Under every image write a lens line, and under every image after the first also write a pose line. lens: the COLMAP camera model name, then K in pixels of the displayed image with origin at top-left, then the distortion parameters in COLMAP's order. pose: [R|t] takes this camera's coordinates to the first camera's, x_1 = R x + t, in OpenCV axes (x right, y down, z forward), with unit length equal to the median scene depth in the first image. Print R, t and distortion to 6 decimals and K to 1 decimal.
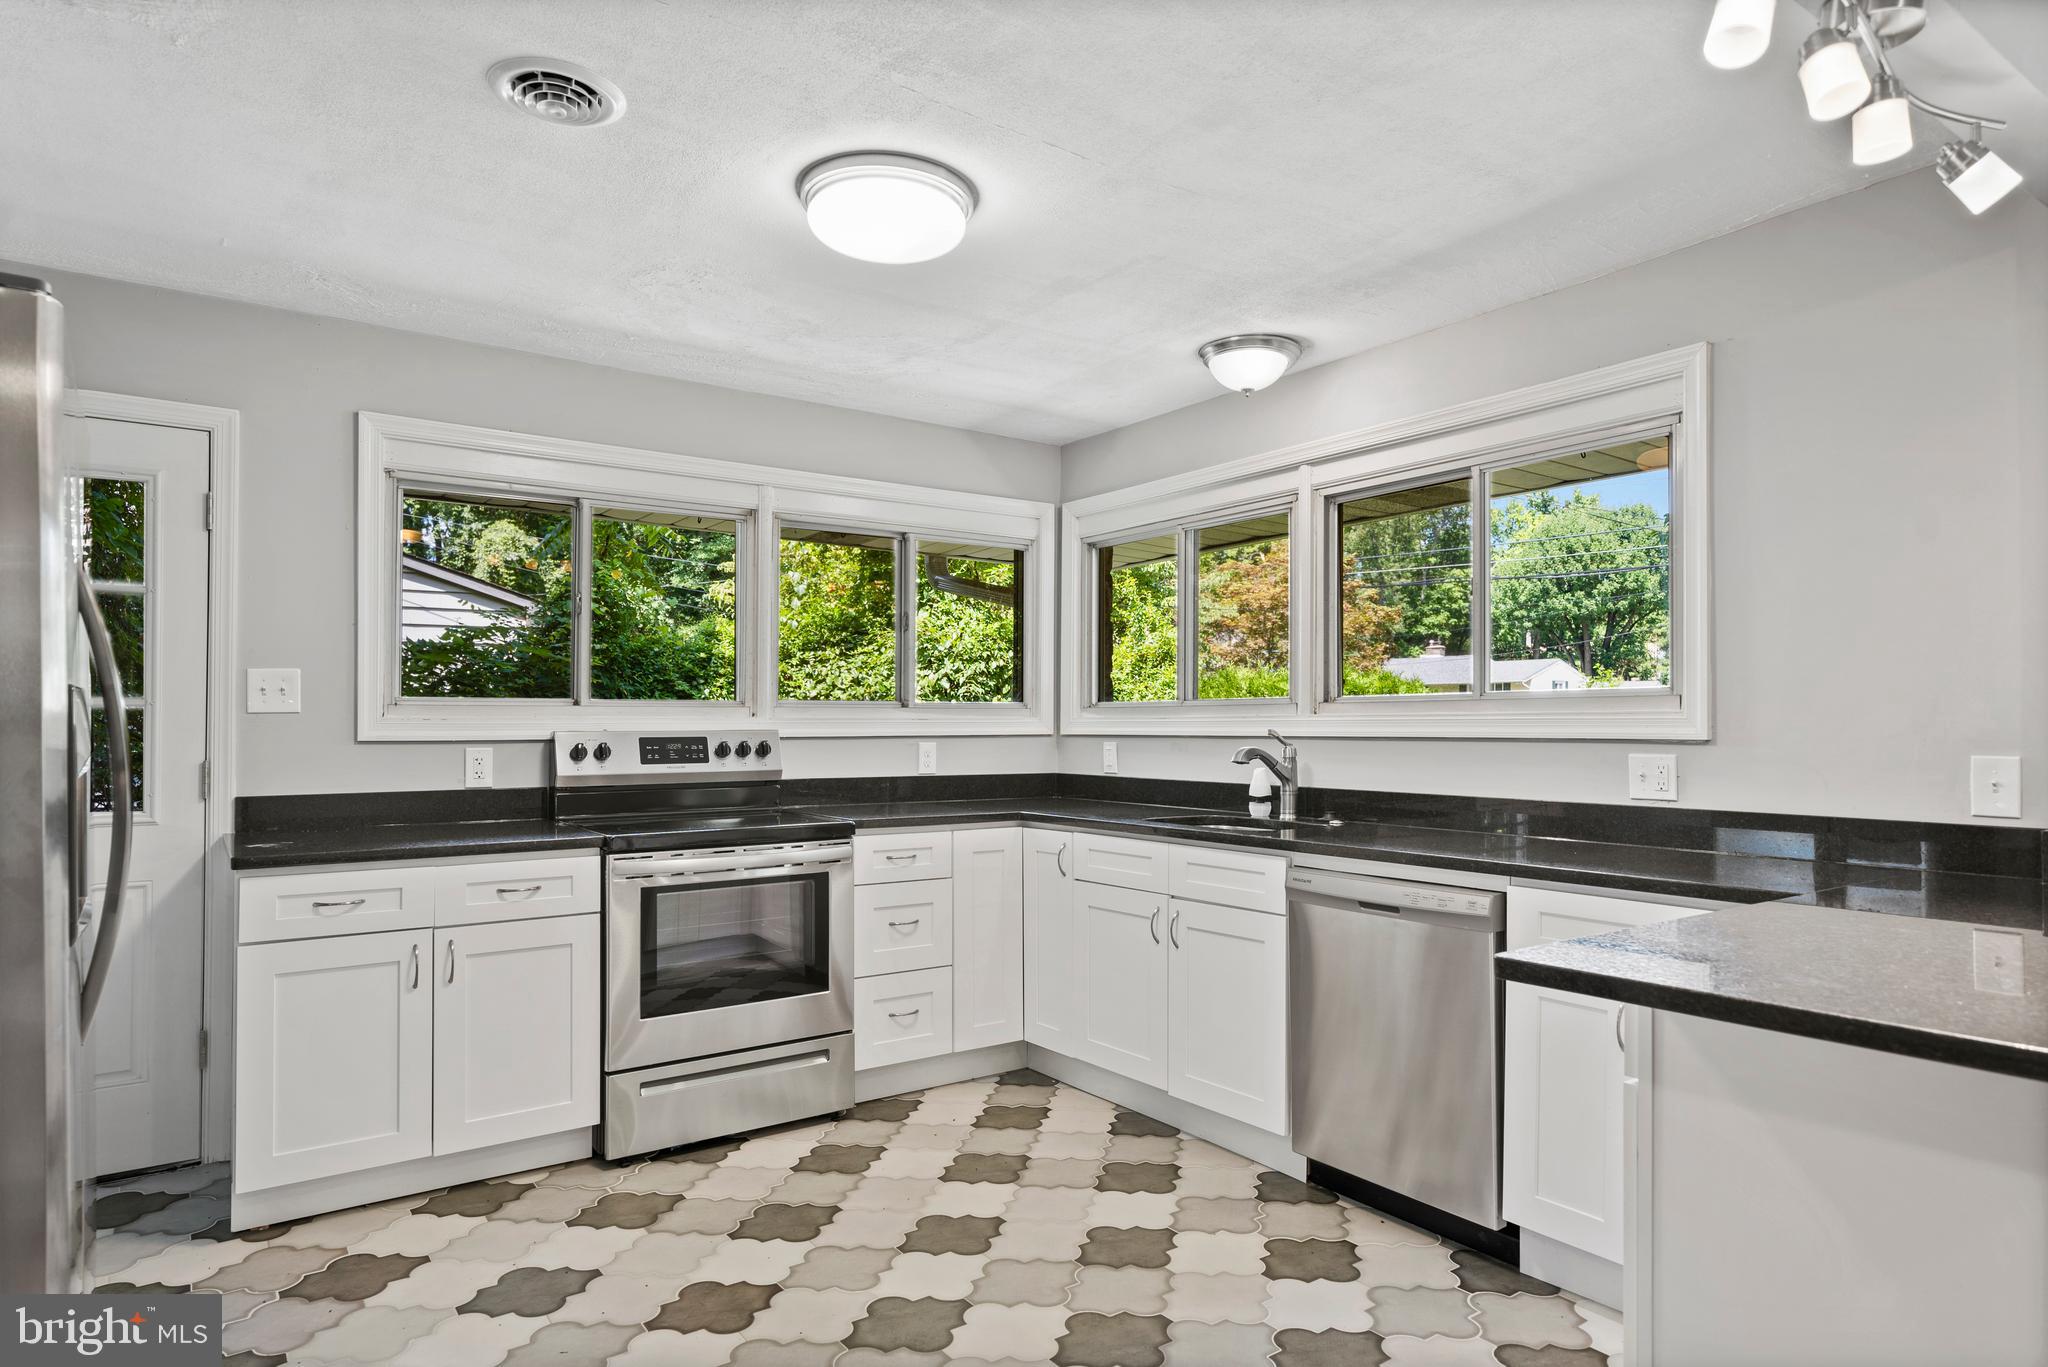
lens RADIAL K [[1178.9, 0, 1020.9], [0, 1178.9, 709.8], [0, 0, 1]] dist [0.003911, 0.000725]
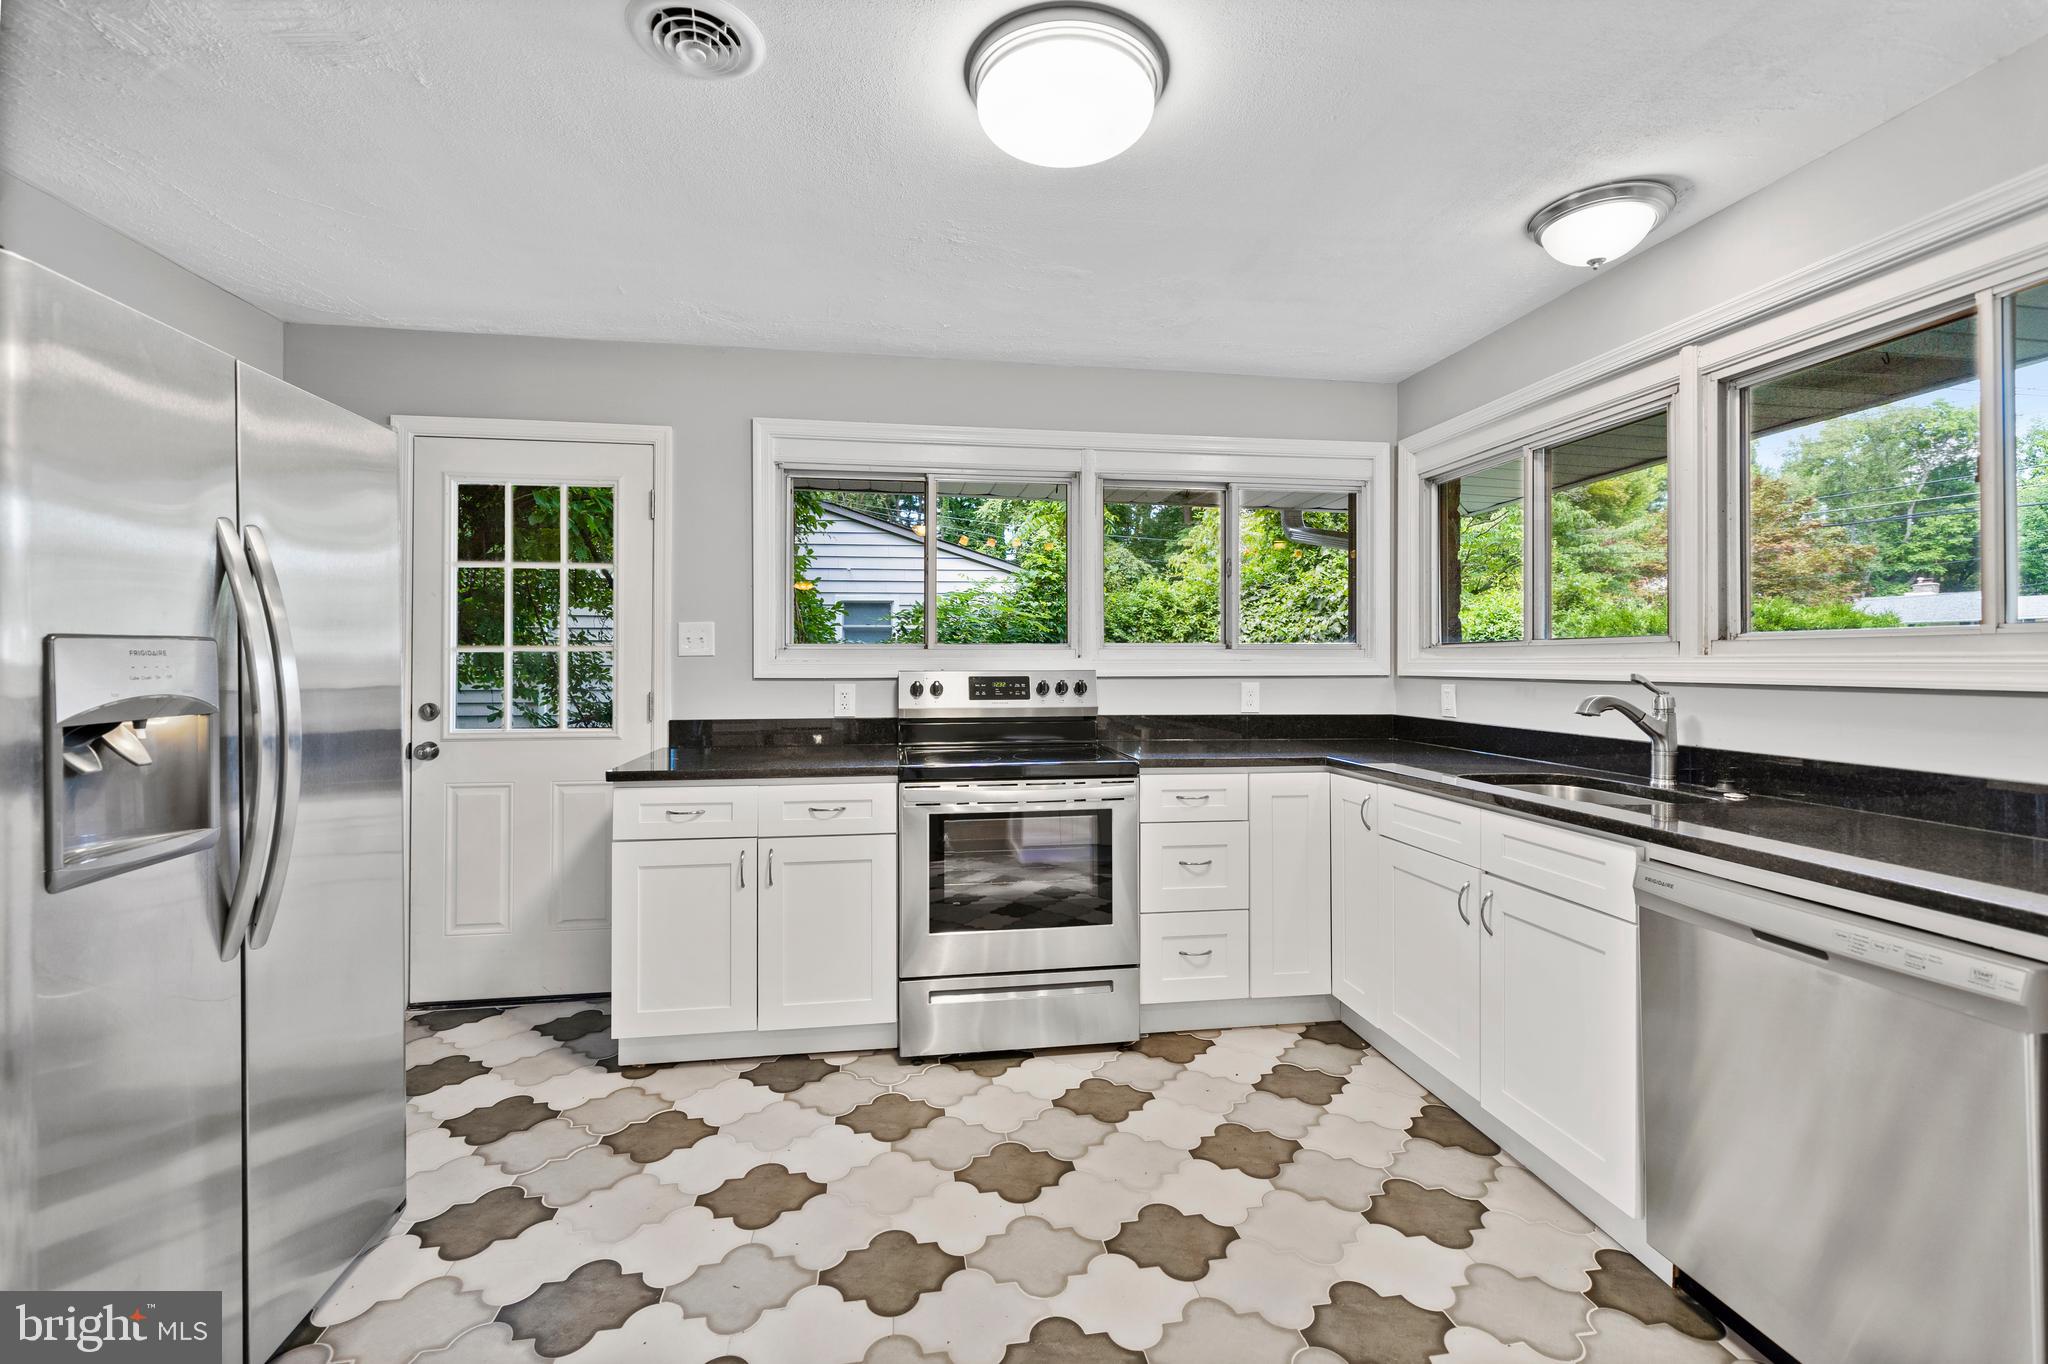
lens RADIAL K [[867.2, 0, 1015.7], [0, 867.2, 650.2], [0, 0, 1]] dist [0.000830, -0.000121]
pose [[0.890864, -0.004932, -0.454242, 0.103799], [0.004407, 0.999988, -0.002214, -0.000212], [0.454248, -0.000029, 0.890875, 0.274353]]
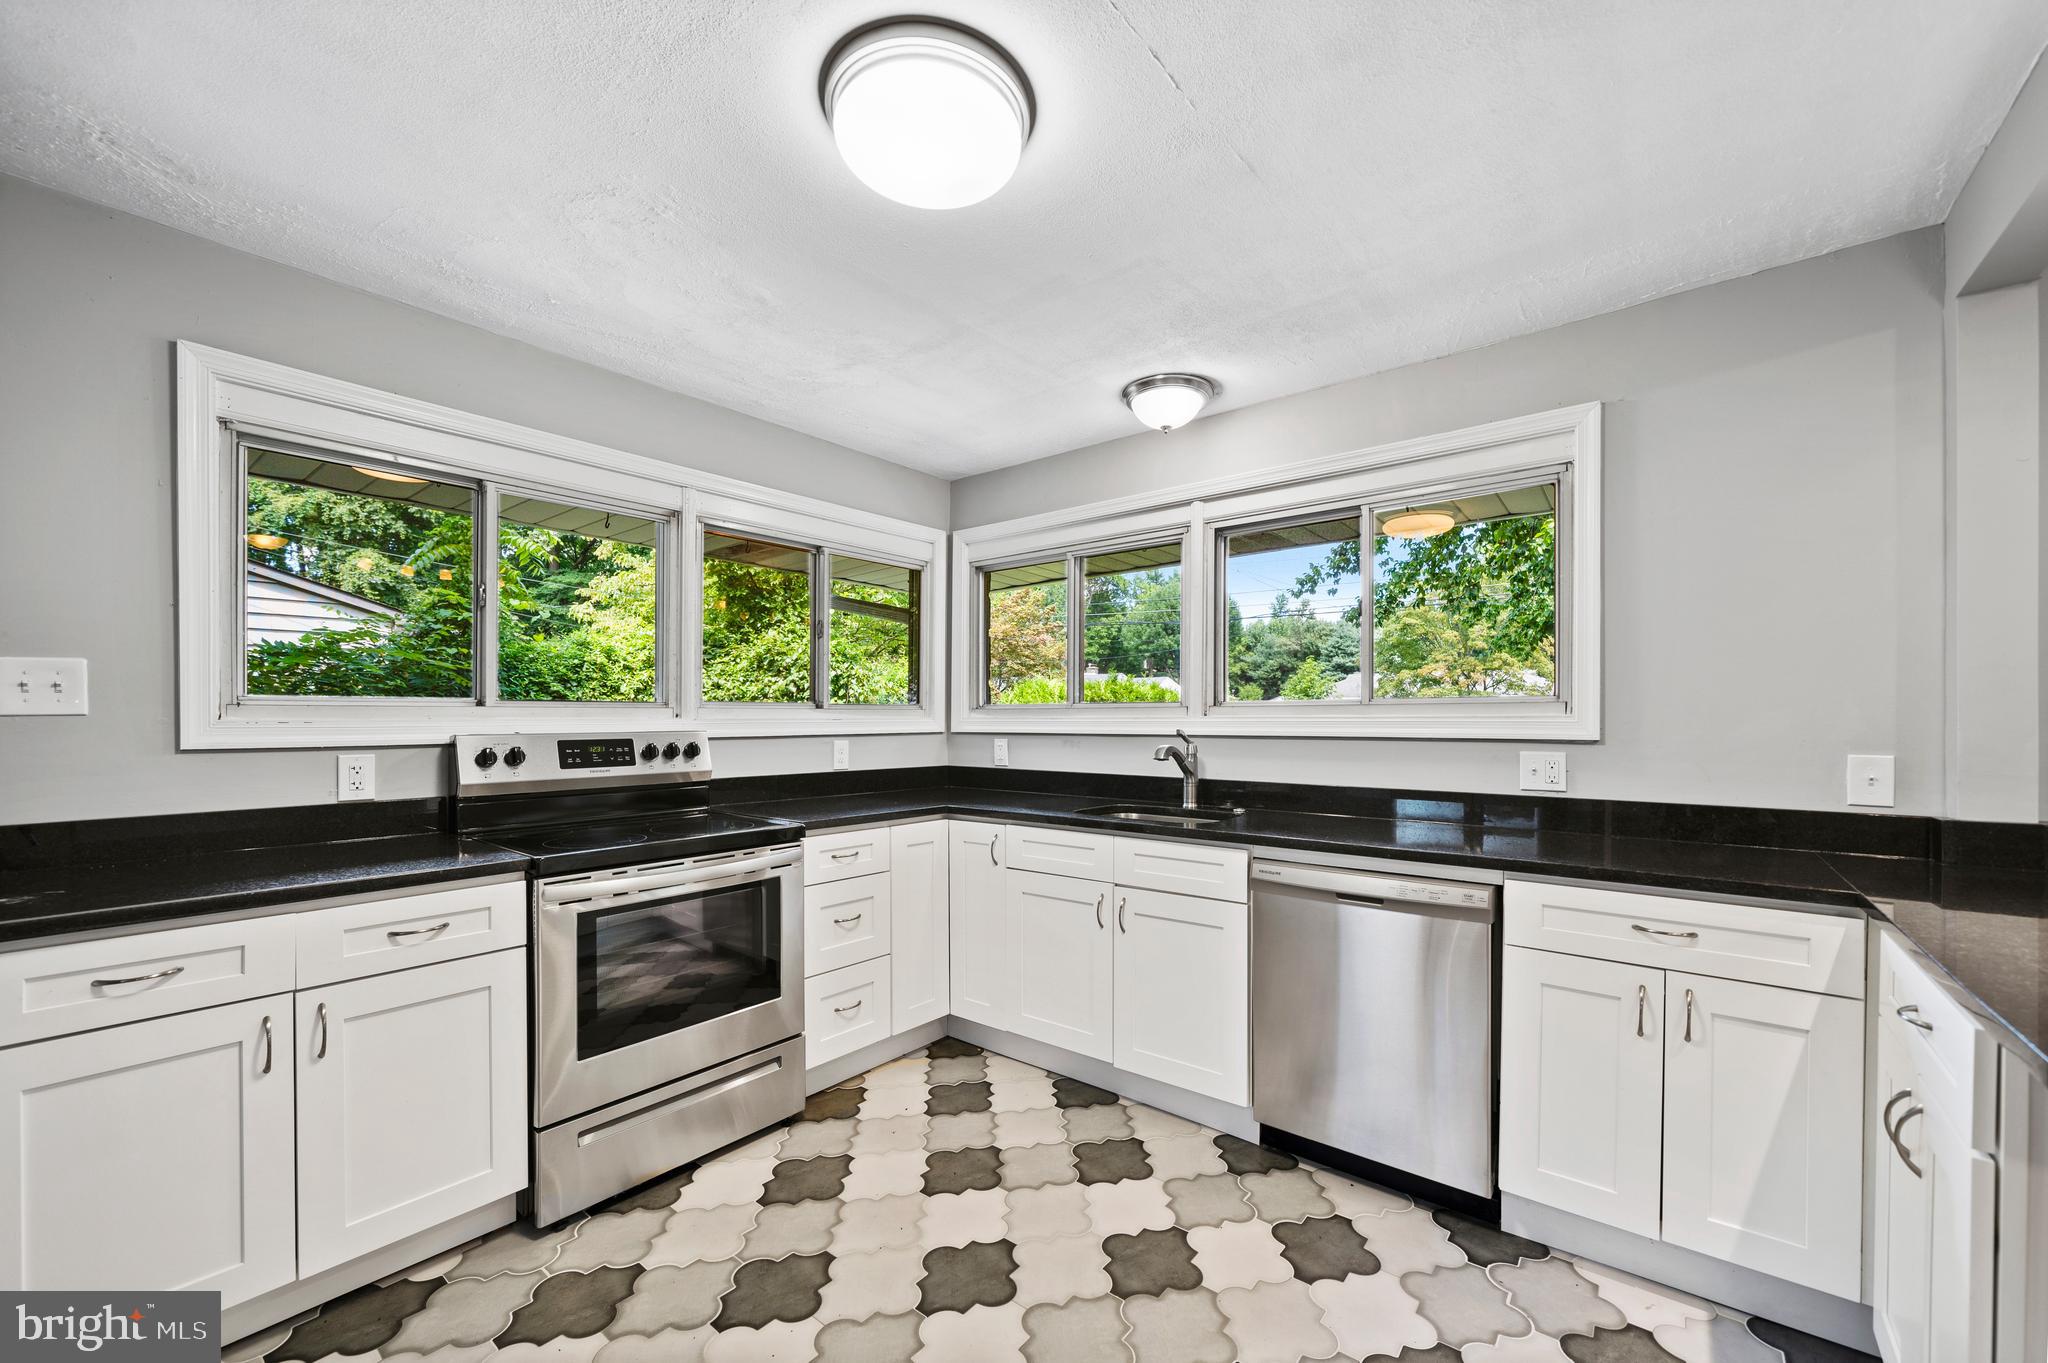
lens RADIAL K [[808.6, 0, 1029.3], [0, 808.6, 722.3], [0, 0, 1]] dist [-0.000614, -0.000180]
pose [[0.963015, -0.001463, 0.269444, -0.138899], [-0.003095, 0.999859, 0.016489, -0.002888], [-0.269430, -0.016713, 0.962875, 0.286426]]
